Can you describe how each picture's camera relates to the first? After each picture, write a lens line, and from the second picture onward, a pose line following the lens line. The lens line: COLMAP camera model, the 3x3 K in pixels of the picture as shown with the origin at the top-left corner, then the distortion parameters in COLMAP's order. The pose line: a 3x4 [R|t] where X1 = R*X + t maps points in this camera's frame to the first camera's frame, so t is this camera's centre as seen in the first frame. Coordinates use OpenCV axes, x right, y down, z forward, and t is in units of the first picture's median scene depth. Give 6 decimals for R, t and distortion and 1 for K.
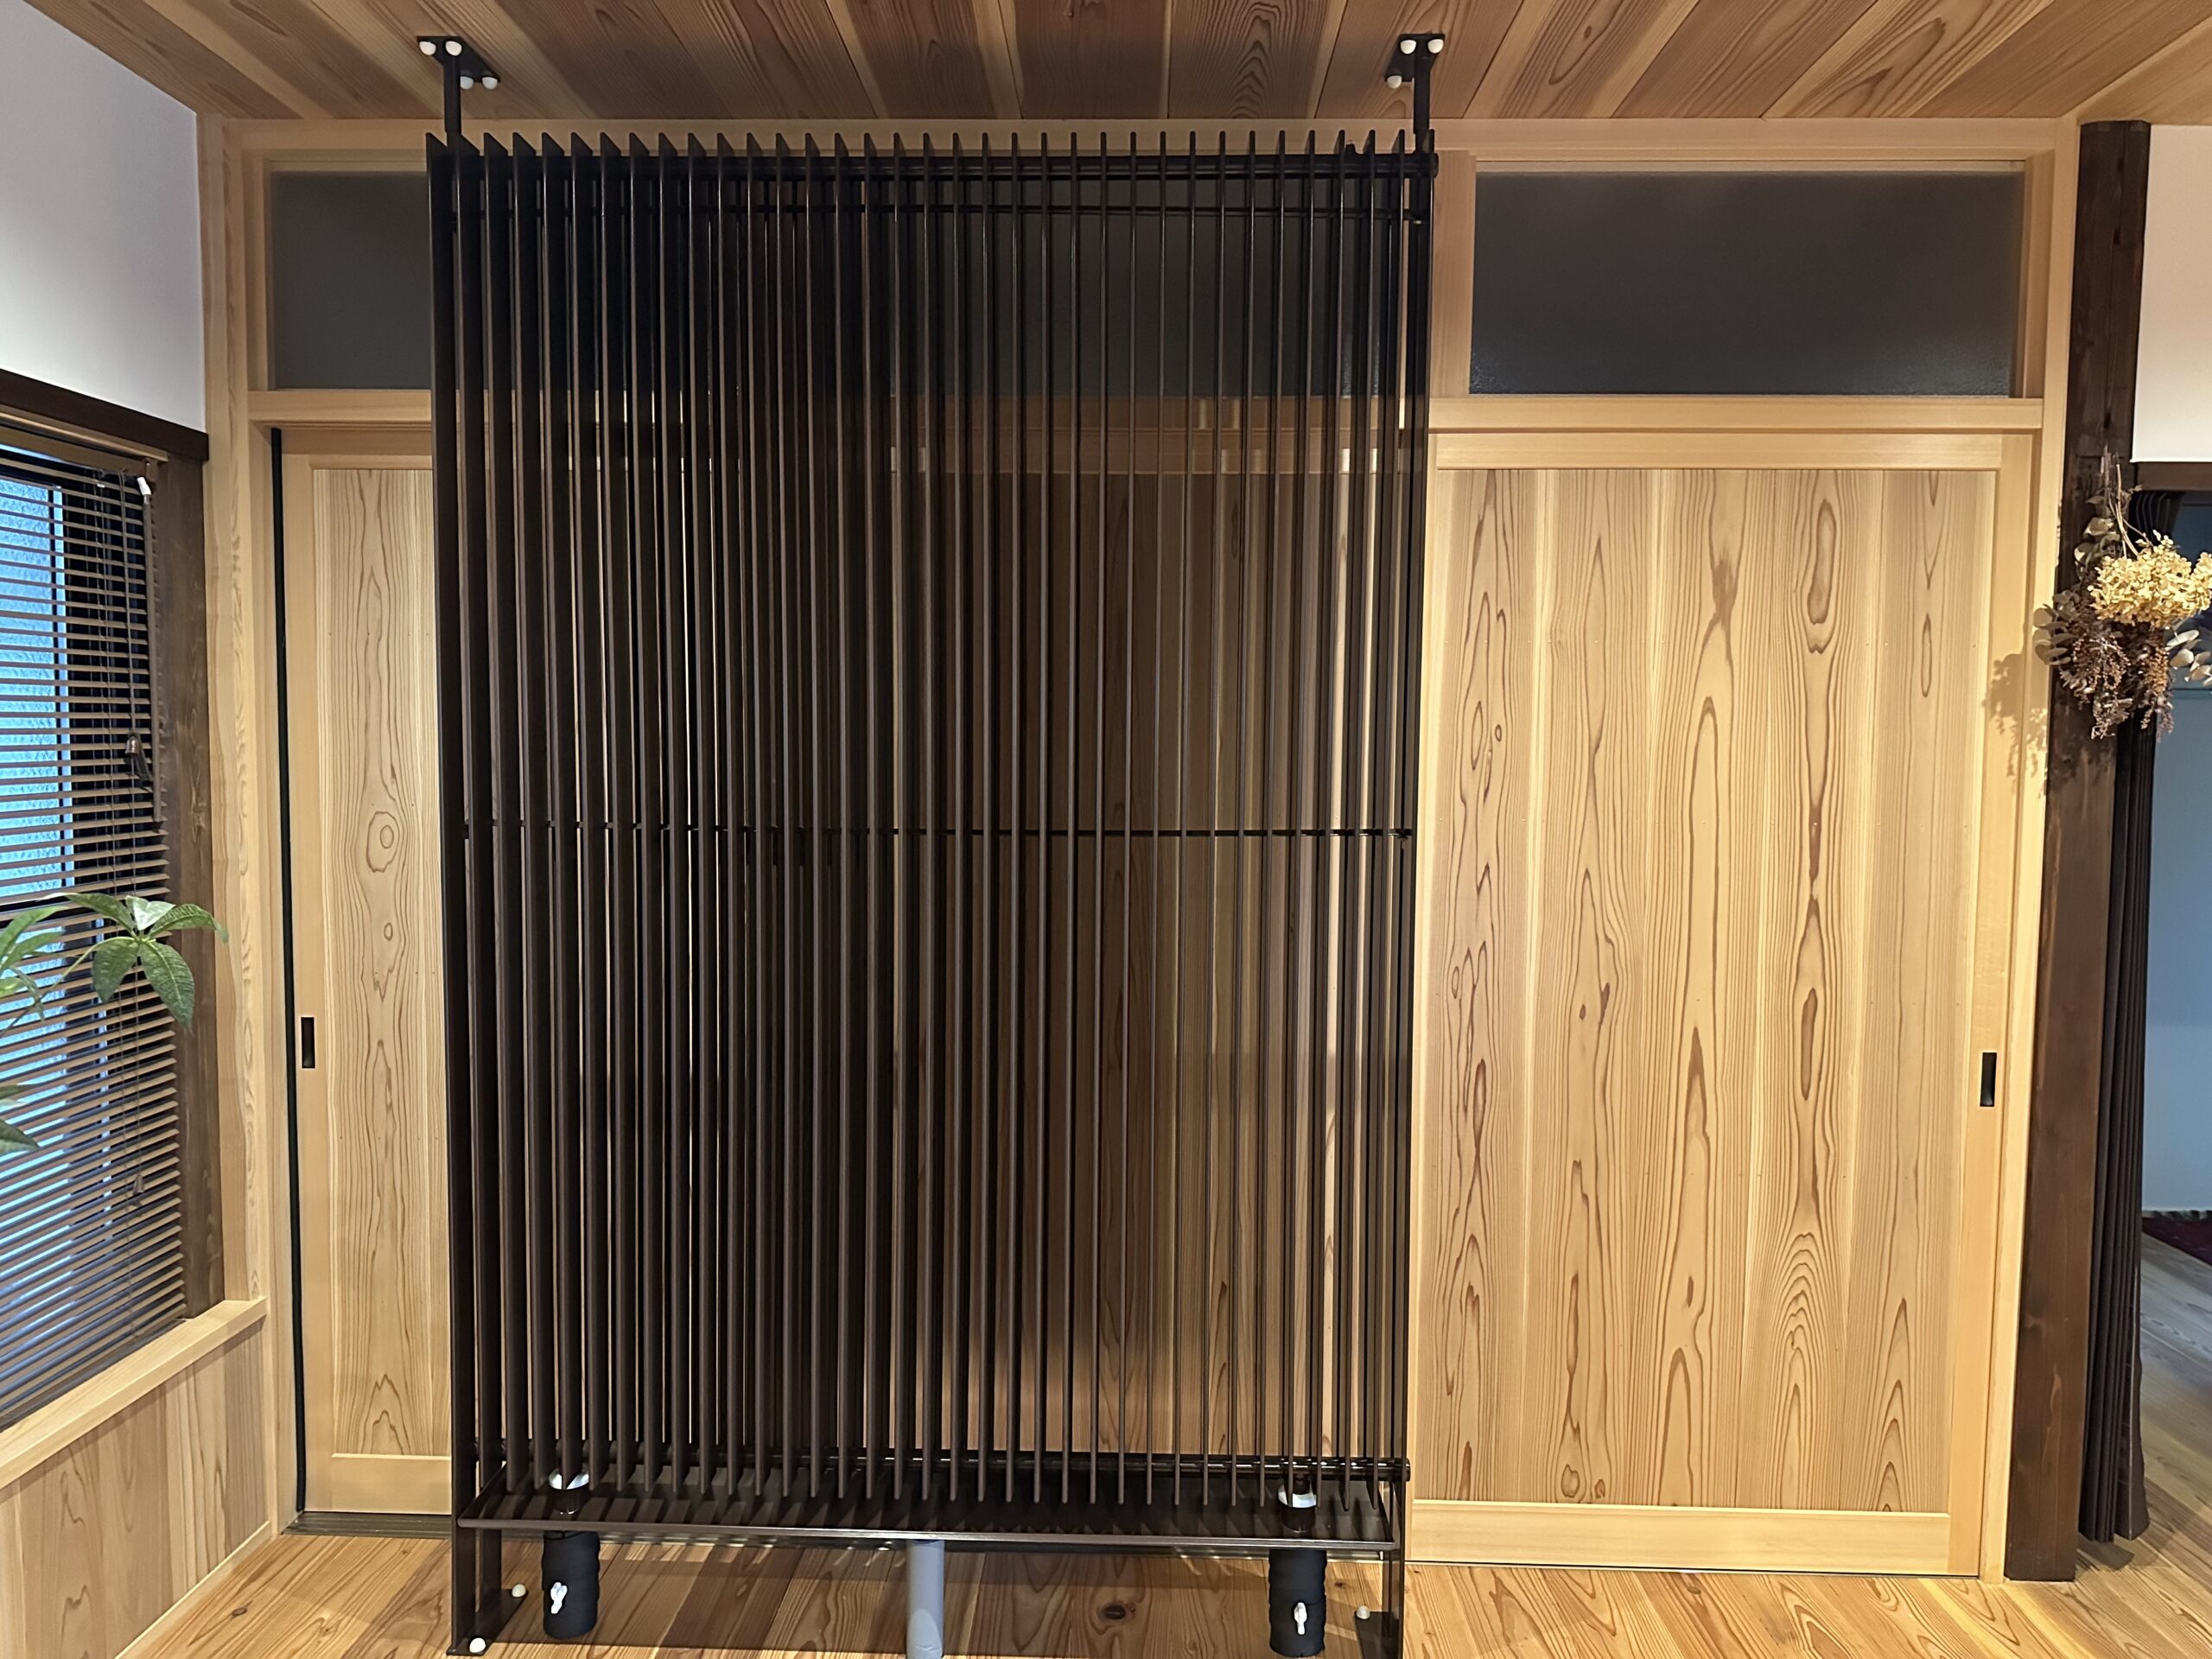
lens RADIAL K [[1588.0, 0, 1109.6], [0, 1588.0, 773.8], [0, 0, 1]] dist [0.095773, 0.000120]
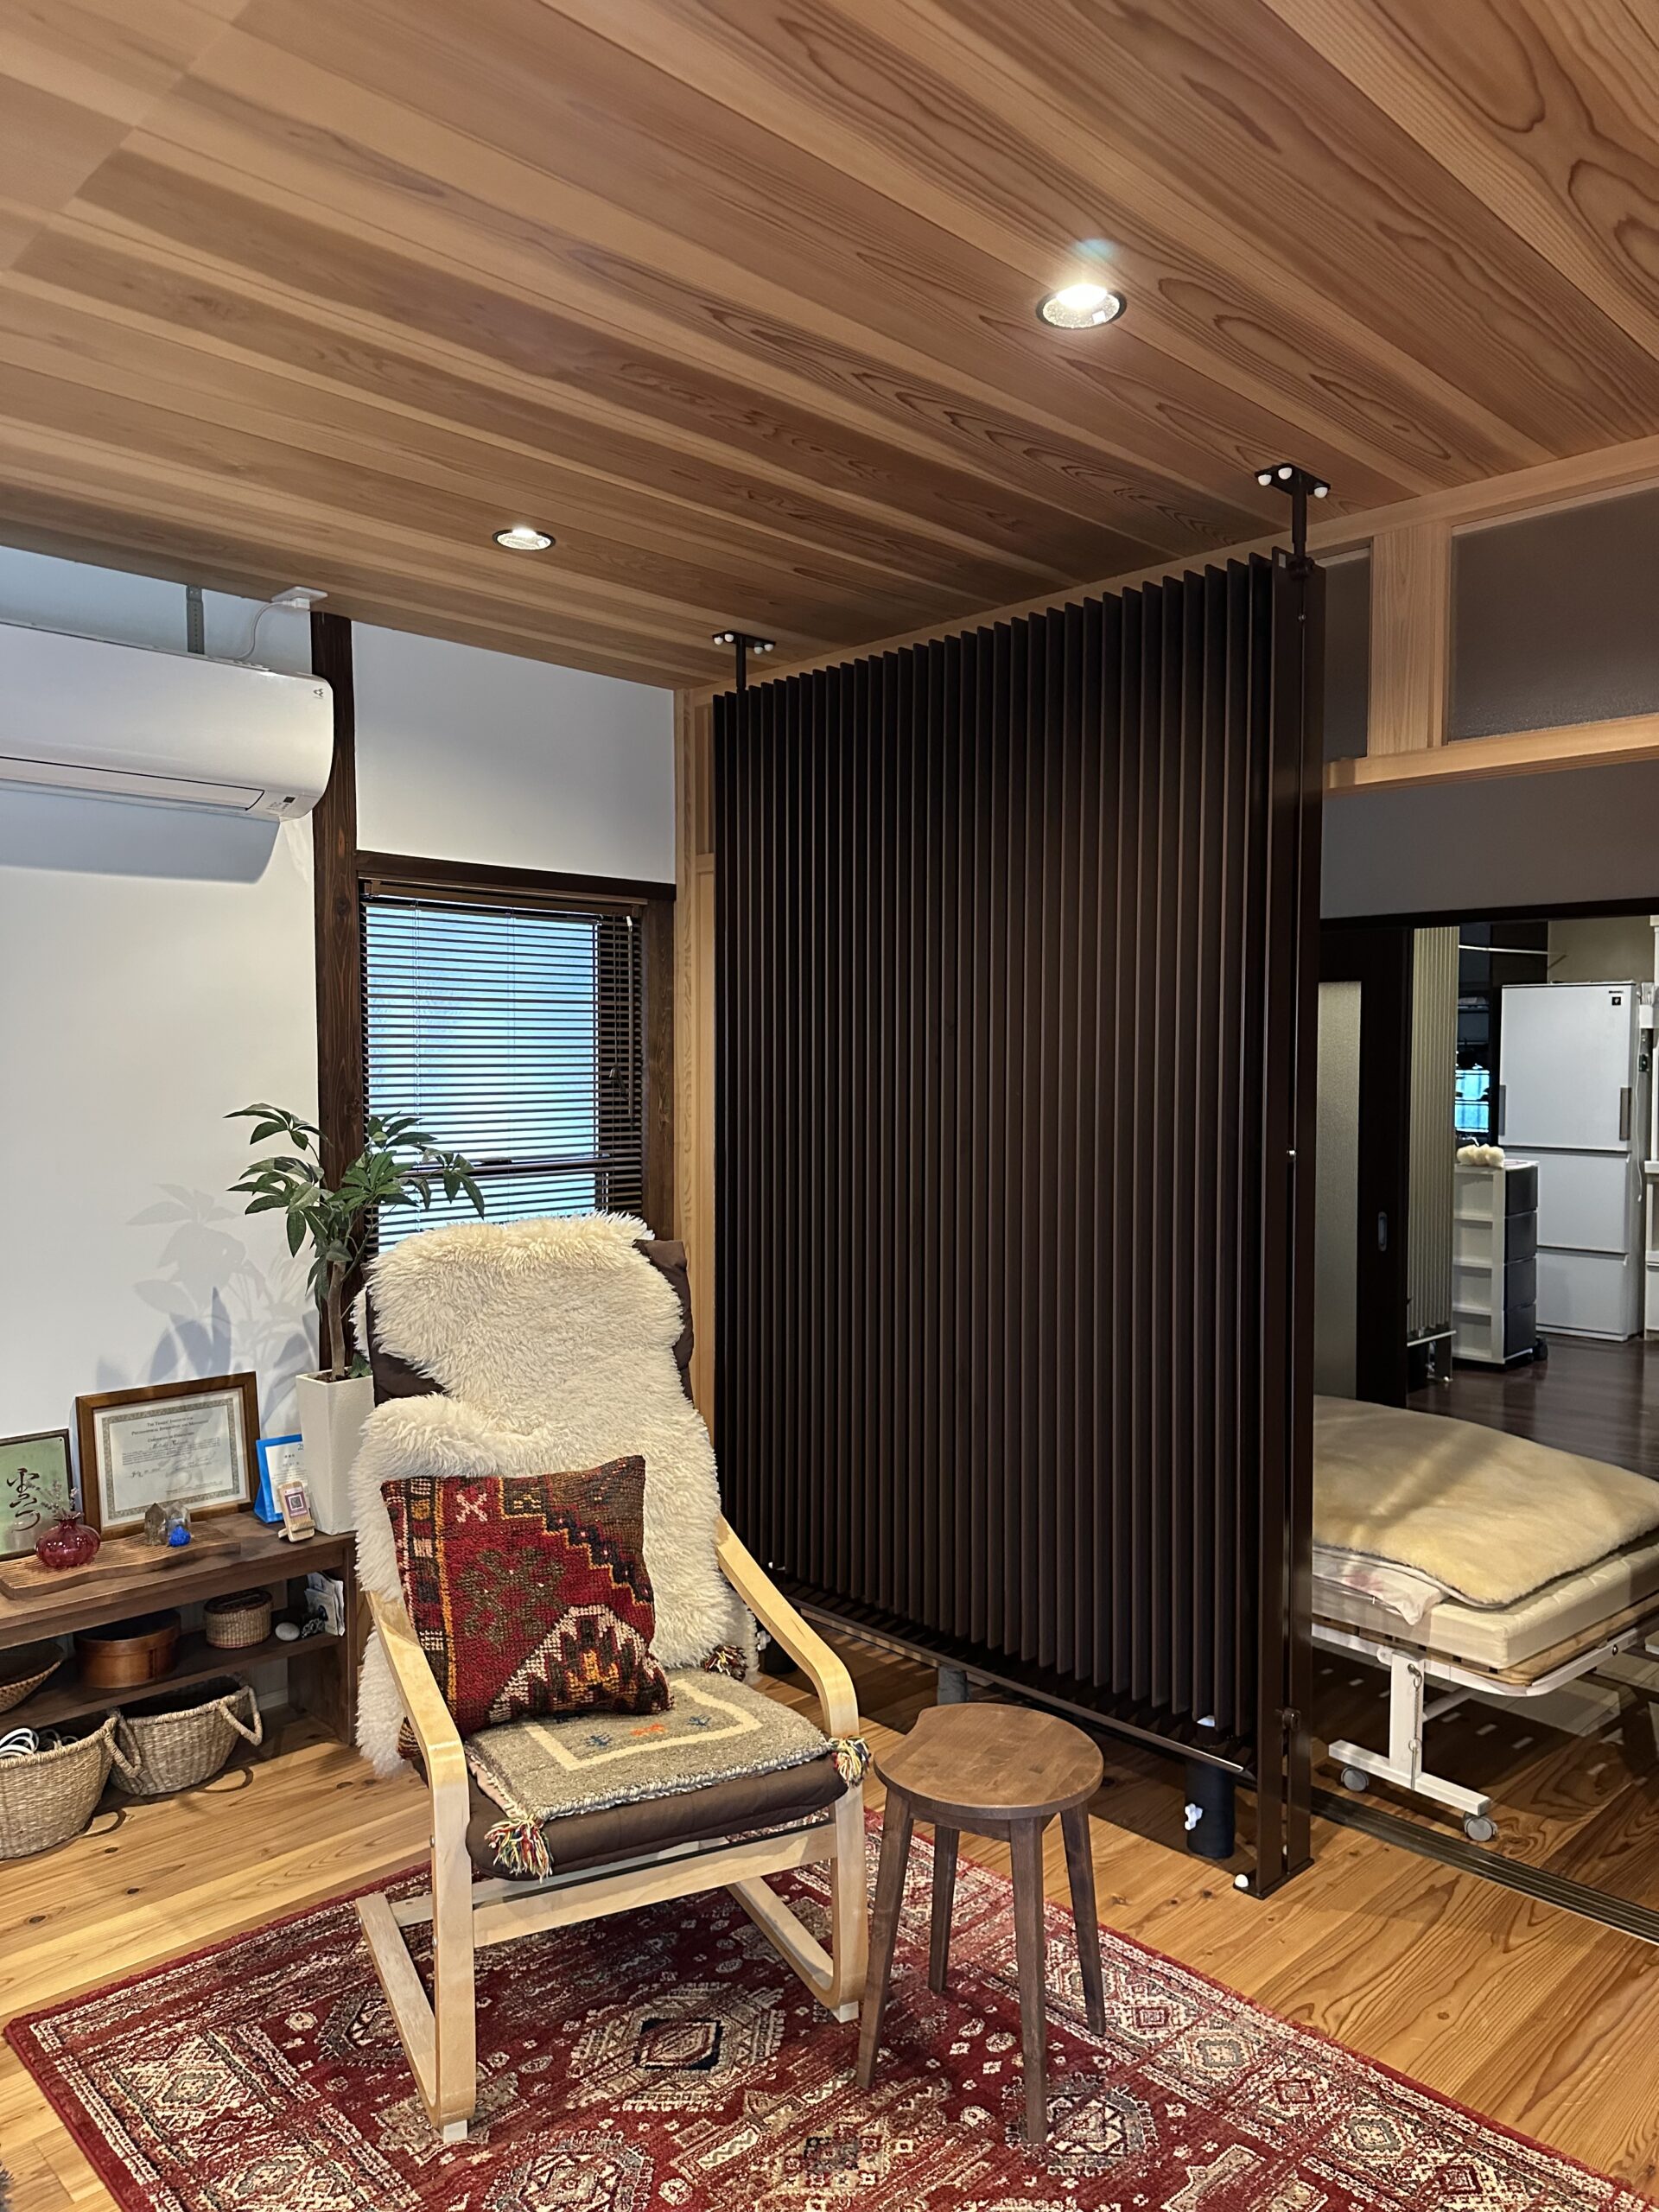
lens RADIAL K [[1588.0, 0, 829.5], [0, 1588.0, 1106.0], [0, 0, 1]] dist [0.095773, 0.000120]
pose [[0.713499, 0.022703, -0.700289, 0.700017], [-0.030907, 0.999522, 0.000914, 0.009616], [0.699974, 0.020992, 0.713859, -0.034213]]
